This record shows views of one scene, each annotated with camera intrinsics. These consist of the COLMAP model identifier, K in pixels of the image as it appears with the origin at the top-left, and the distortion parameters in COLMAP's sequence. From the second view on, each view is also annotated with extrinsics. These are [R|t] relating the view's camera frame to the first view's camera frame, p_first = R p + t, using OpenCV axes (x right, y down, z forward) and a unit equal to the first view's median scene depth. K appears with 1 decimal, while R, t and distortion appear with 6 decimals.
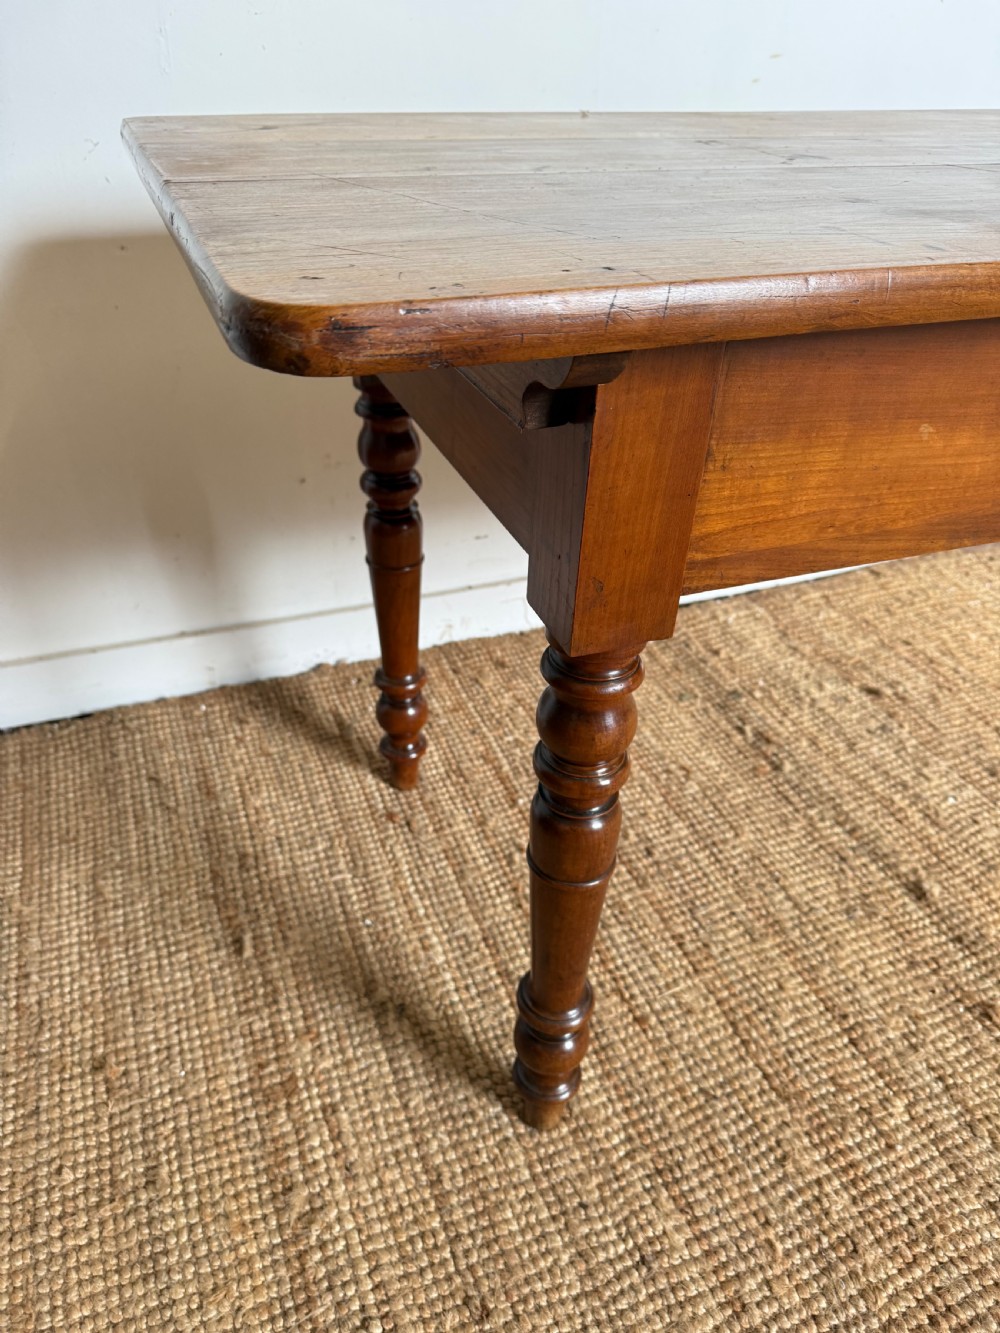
lens RADIAL K [[957.5, 0, 505.2], [0, 957.5, 681.1], [0, 0, 1]] dist [0.015393, -0.023955]
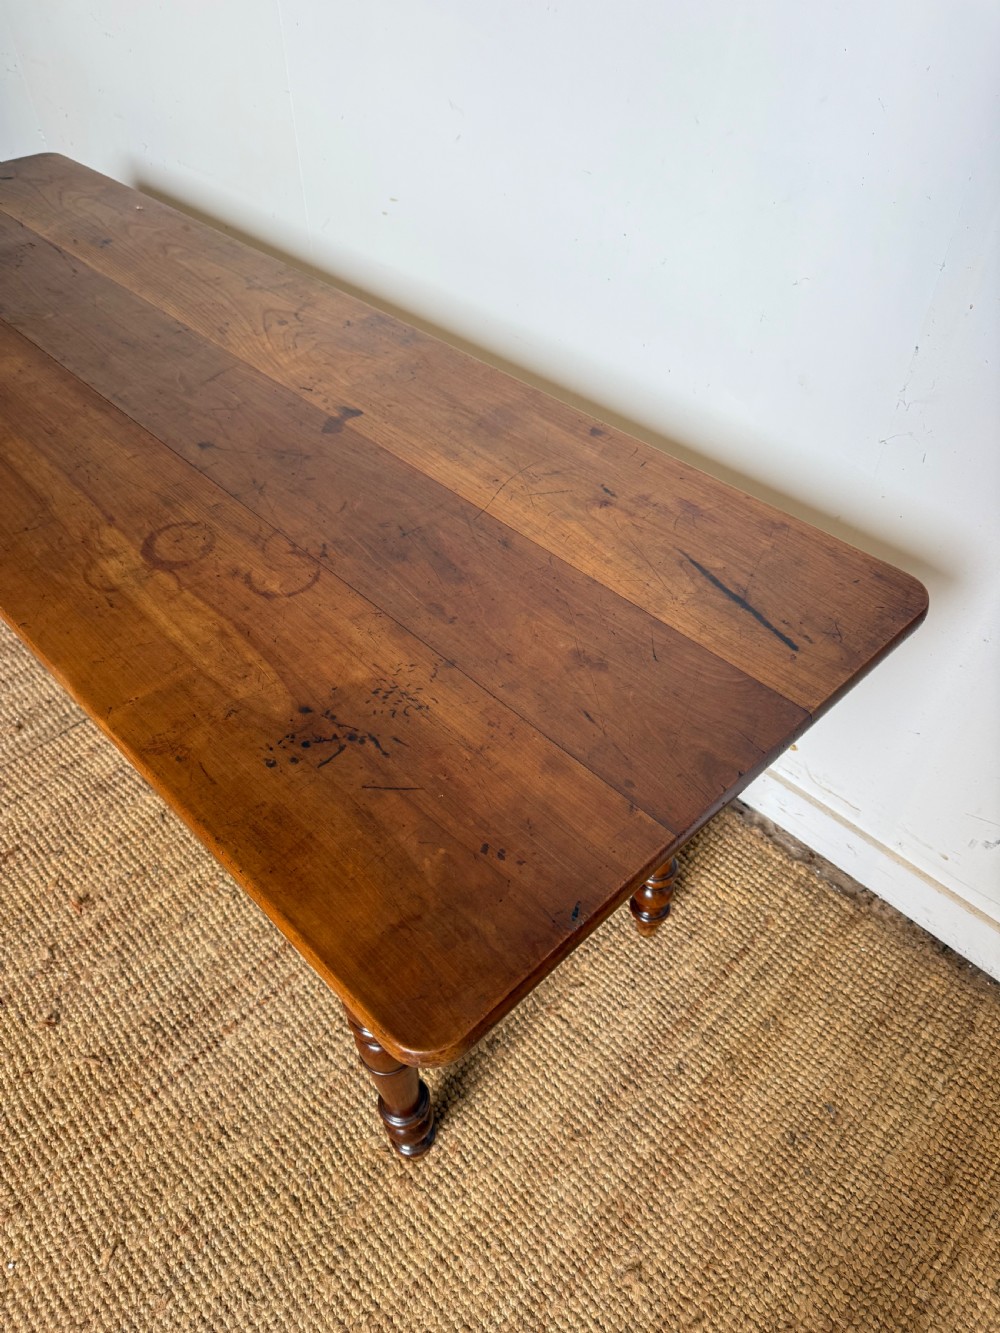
lens RADIAL K [[957.5, 0, 500.9], [0, 957.5, 671.0], [0, 0, 1]] dist [0.015393, -0.023955]
pose [[0.376859, 0.635193, -0.674172, 2.220108], [-0.511901, 0.749410, 0.419931, -1.098779], [0.771968, 0.186854, 0.607578, 0.609515]]
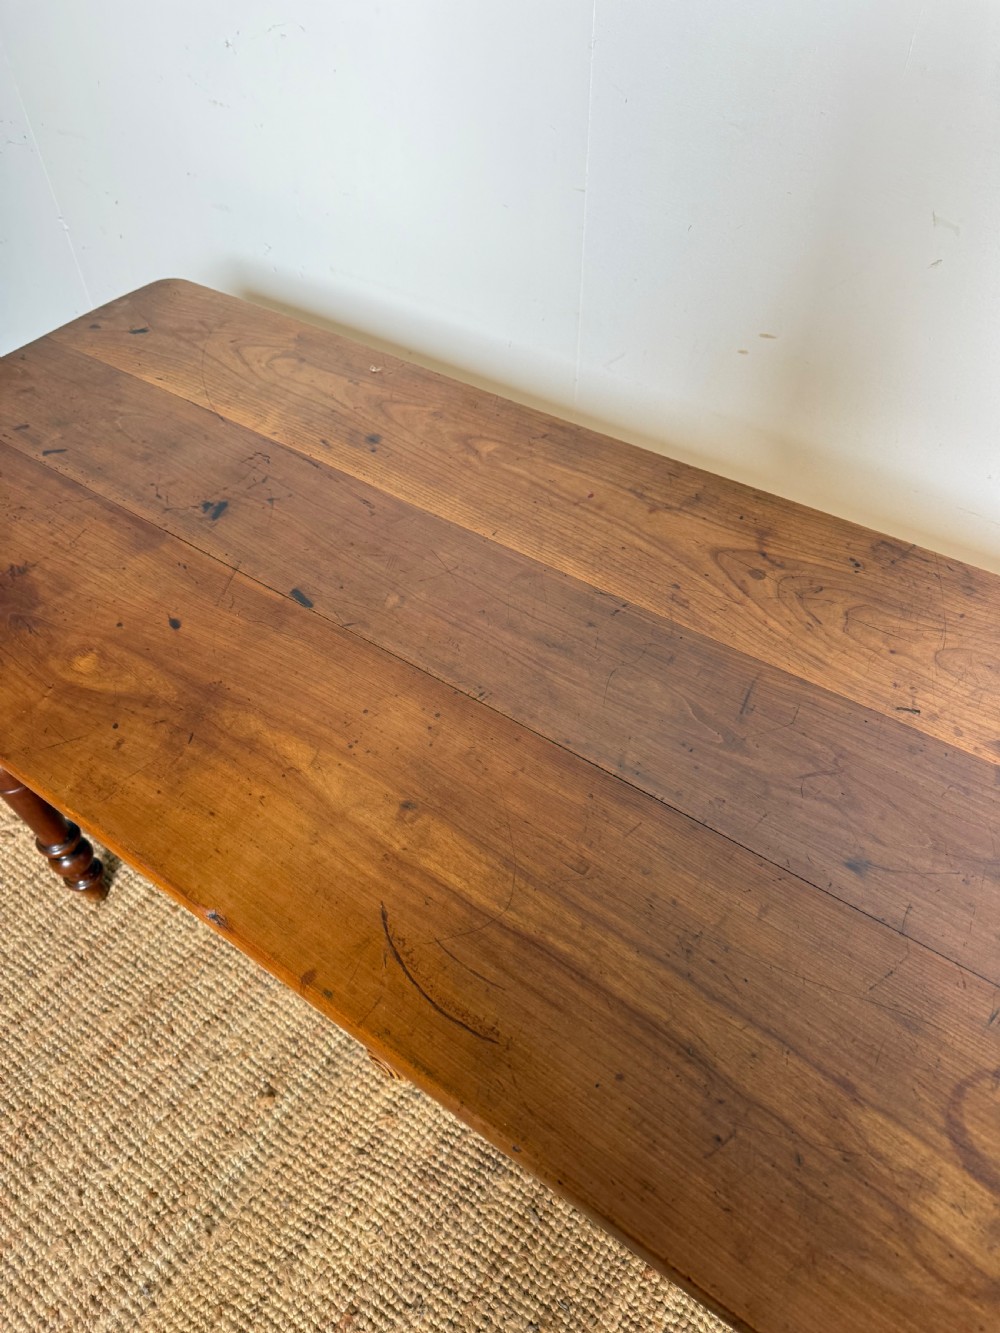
lens RADIAL K [[957.5, 0, 506.1], [0, 957.5, 662.0], [0, 0, 1]] dist [0.015393, -0.023955]
pose [[0.540539, 0.589058, -0.600690, 1.227829], [-0.454039, 0.805333, 0.381165, -0.886117], [0.708284, 0.066703, 0.702769, 0.258445]]
